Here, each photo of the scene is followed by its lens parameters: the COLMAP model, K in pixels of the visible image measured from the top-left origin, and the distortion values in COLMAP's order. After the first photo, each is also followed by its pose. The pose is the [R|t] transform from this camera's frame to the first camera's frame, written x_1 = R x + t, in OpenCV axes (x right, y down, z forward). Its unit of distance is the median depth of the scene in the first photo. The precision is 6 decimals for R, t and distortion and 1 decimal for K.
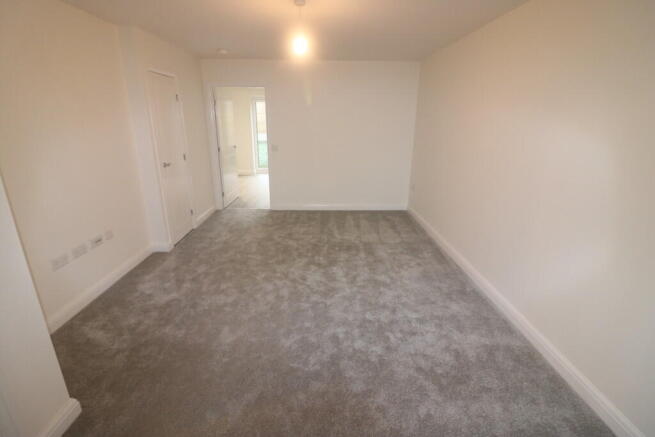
lens RADIAL K [[305.8, 0, 326.3], [0, 305.8, 210.1], [0, 0, 1]] dist [0.000915, -0.011492]
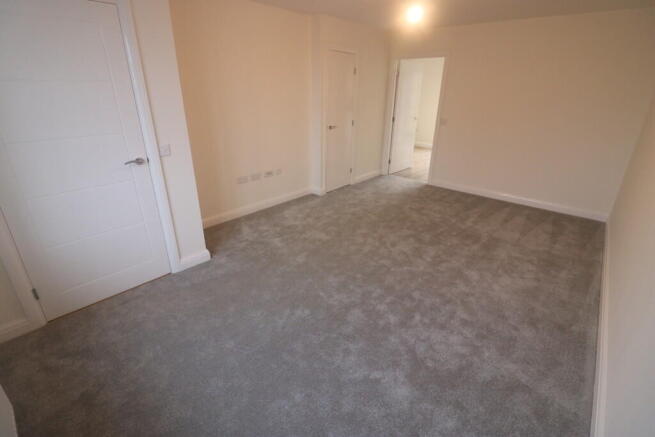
lens RADIAL K [[305.8, 0, 326.3], [0, 305.8, 210.1], [0, 0, 1]] dist [0.000915, -0.011492]
pose [[0.732971, 0.250760, -0.632355, 0.372272], [-0.201609, 0.967892, 0.150129, -0.004211], [0.649698, 0.017448, 0.759992, 0.045139]]
